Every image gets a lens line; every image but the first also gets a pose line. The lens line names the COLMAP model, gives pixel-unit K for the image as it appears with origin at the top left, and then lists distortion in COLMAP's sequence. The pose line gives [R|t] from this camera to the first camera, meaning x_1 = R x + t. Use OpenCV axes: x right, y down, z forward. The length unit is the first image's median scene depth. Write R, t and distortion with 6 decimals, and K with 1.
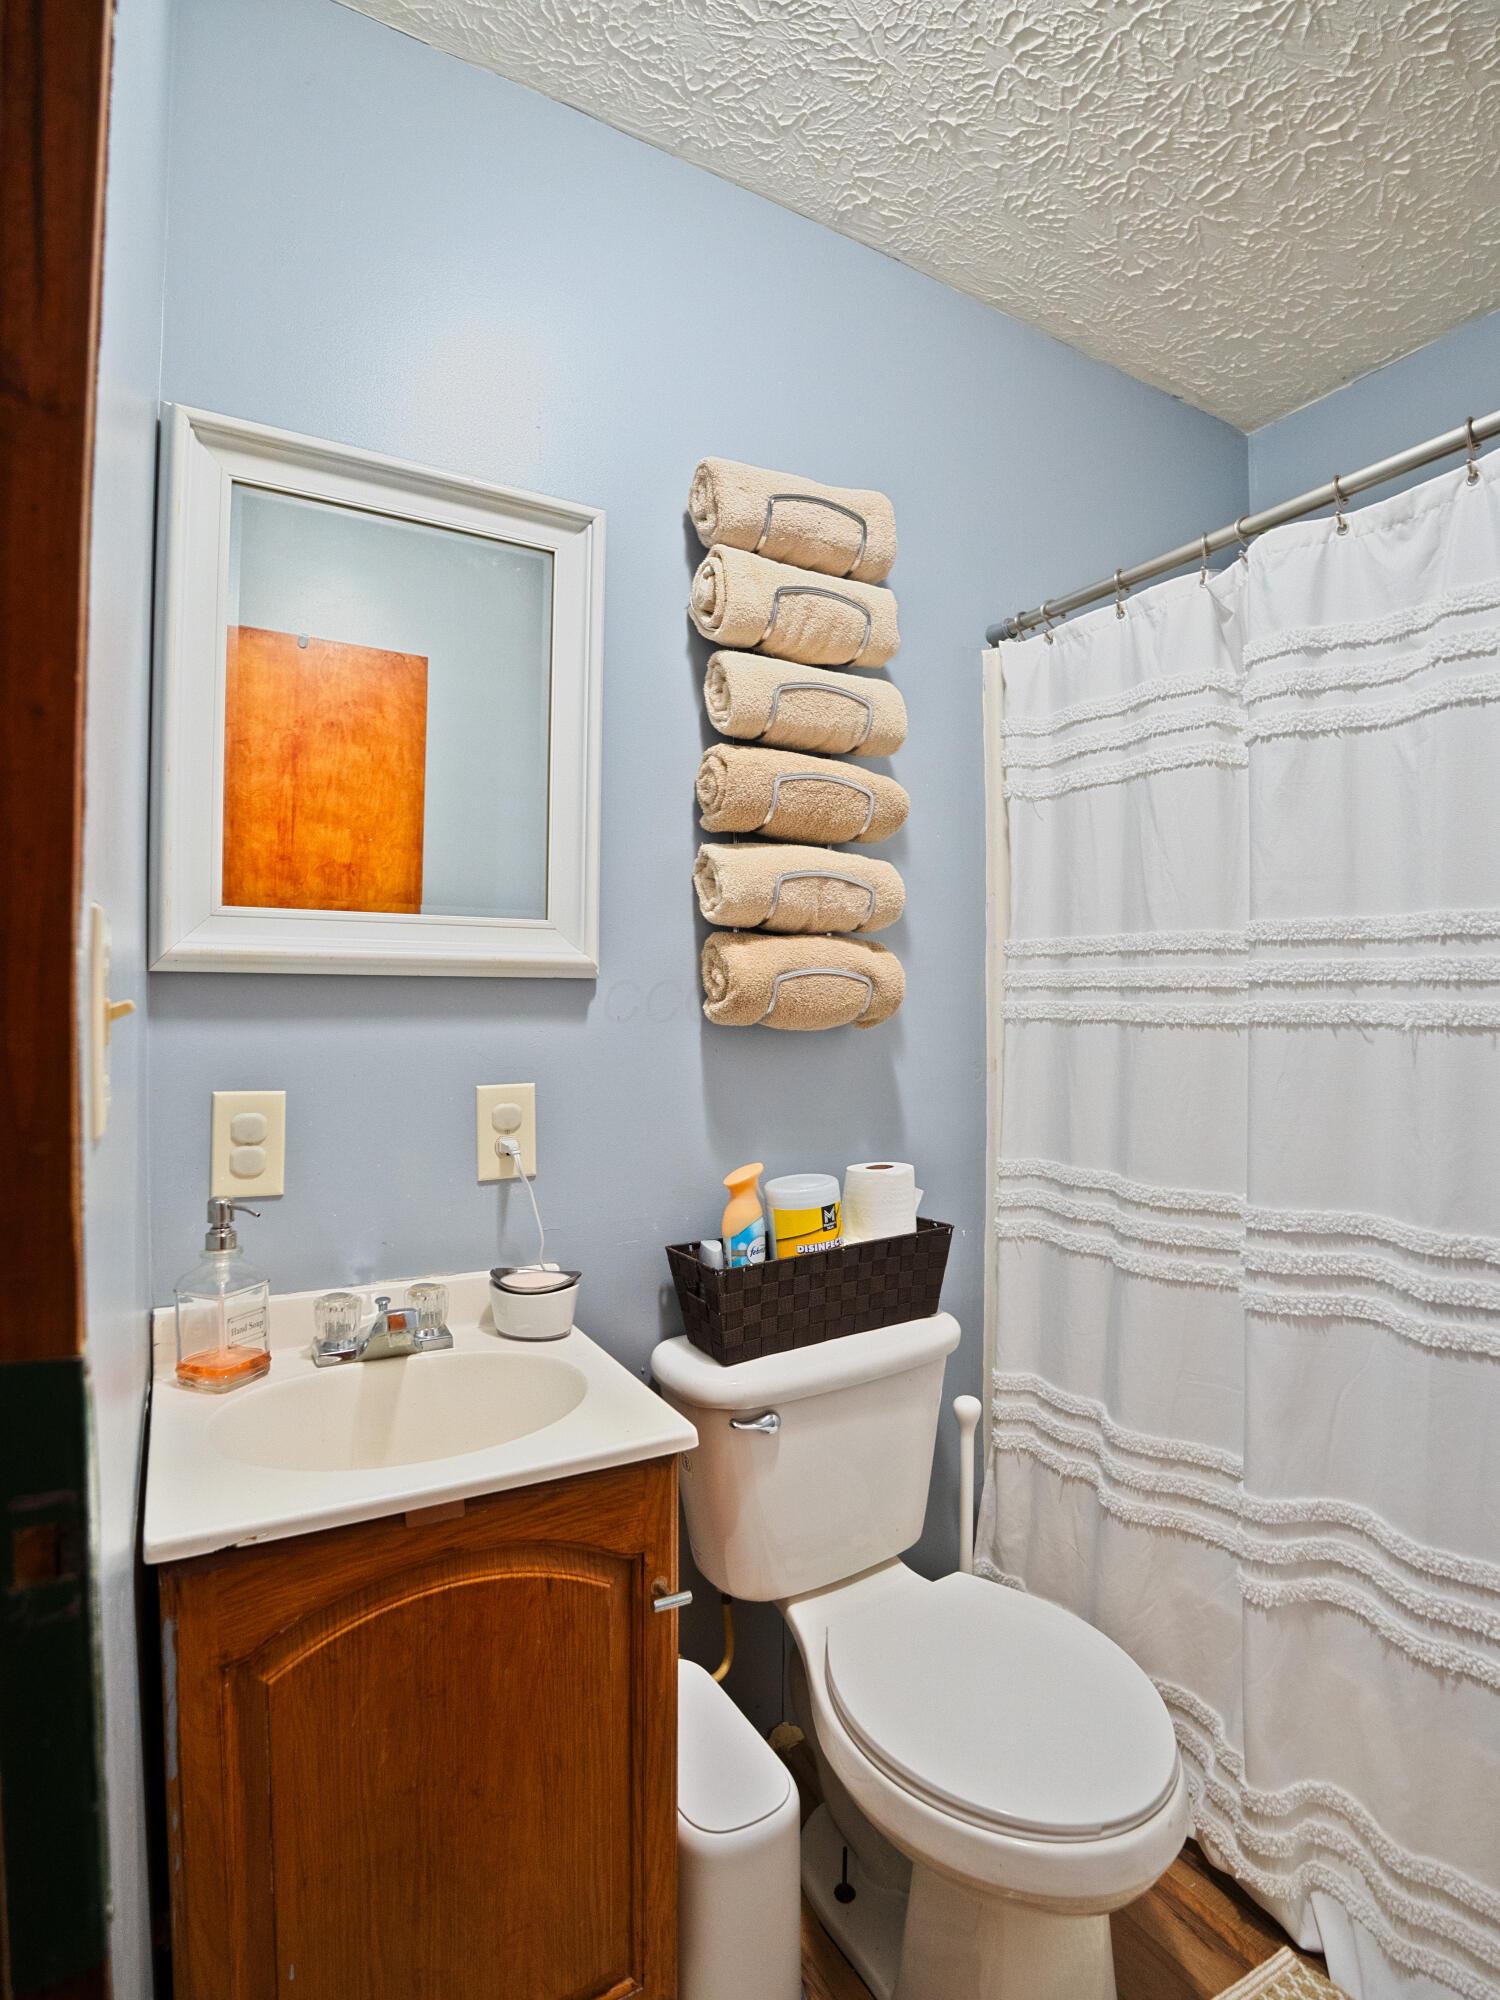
lens RADIAL K [[991.1, 0, 749.4], [0, 991.1, 1003.7], [0, 0, 1]] dist [-0.073120, 0.017153]
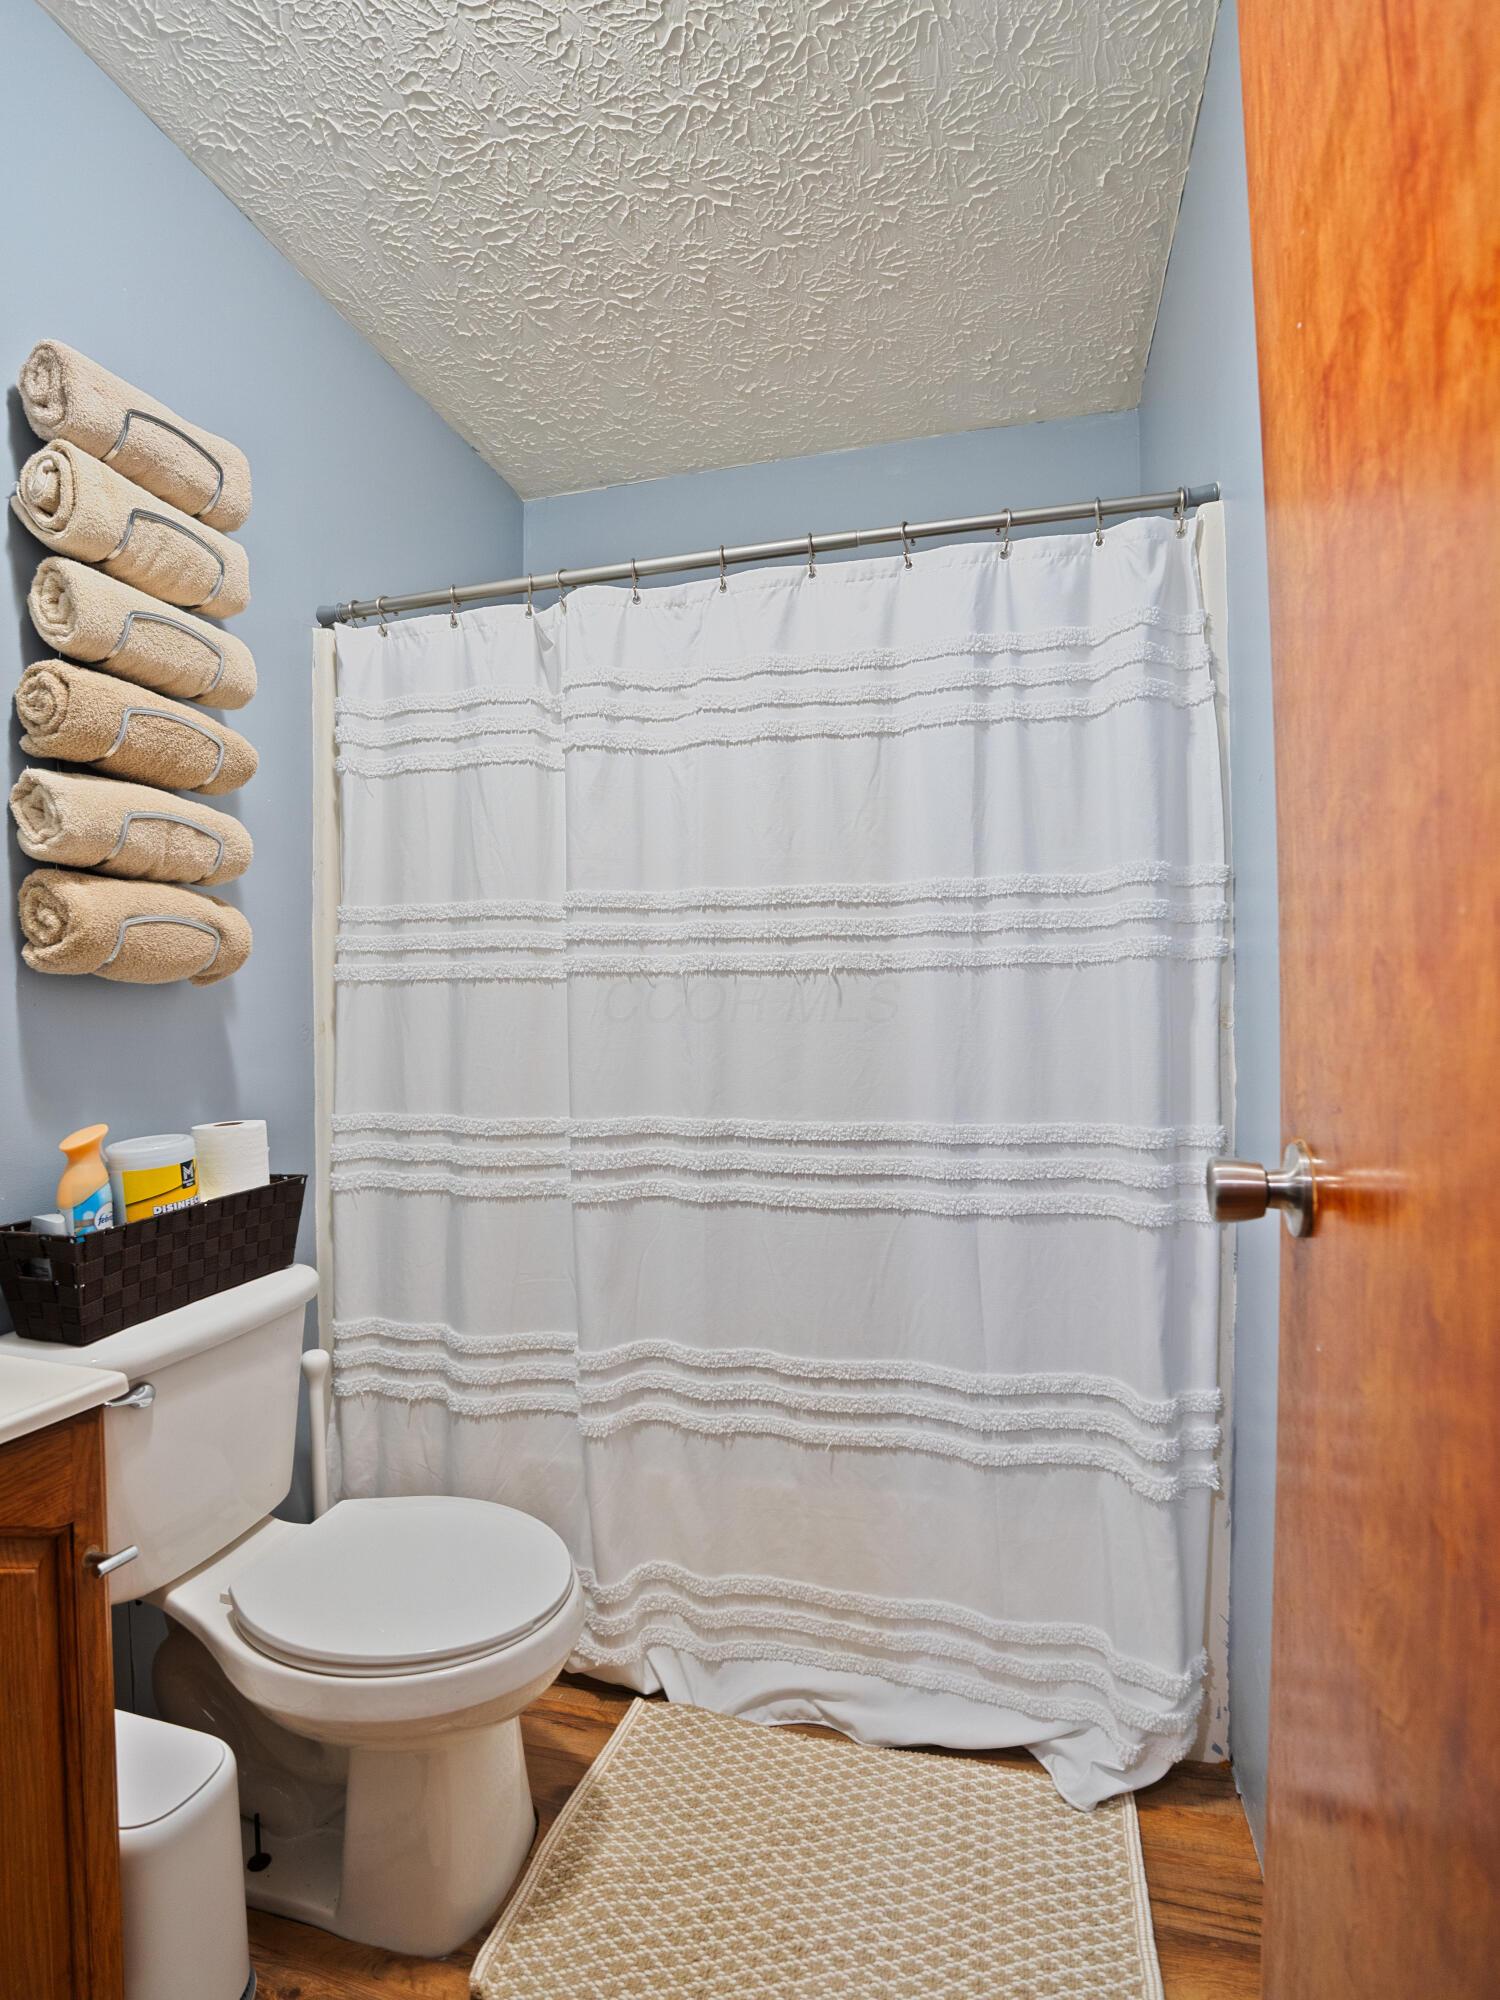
lens RADIAL K [[991.1, 0, 749.4], [0, 991.1, 1003.7], [0, 0, 1]] dist [-0.073120, 0.017153]
pose [[0.709512, -0.000351, 0.704693, -0.194146], [0.016772, 0.999725, -0.016388, 0.075839], [-0.704493, 0.023447, 0.709323, -0.053355]]
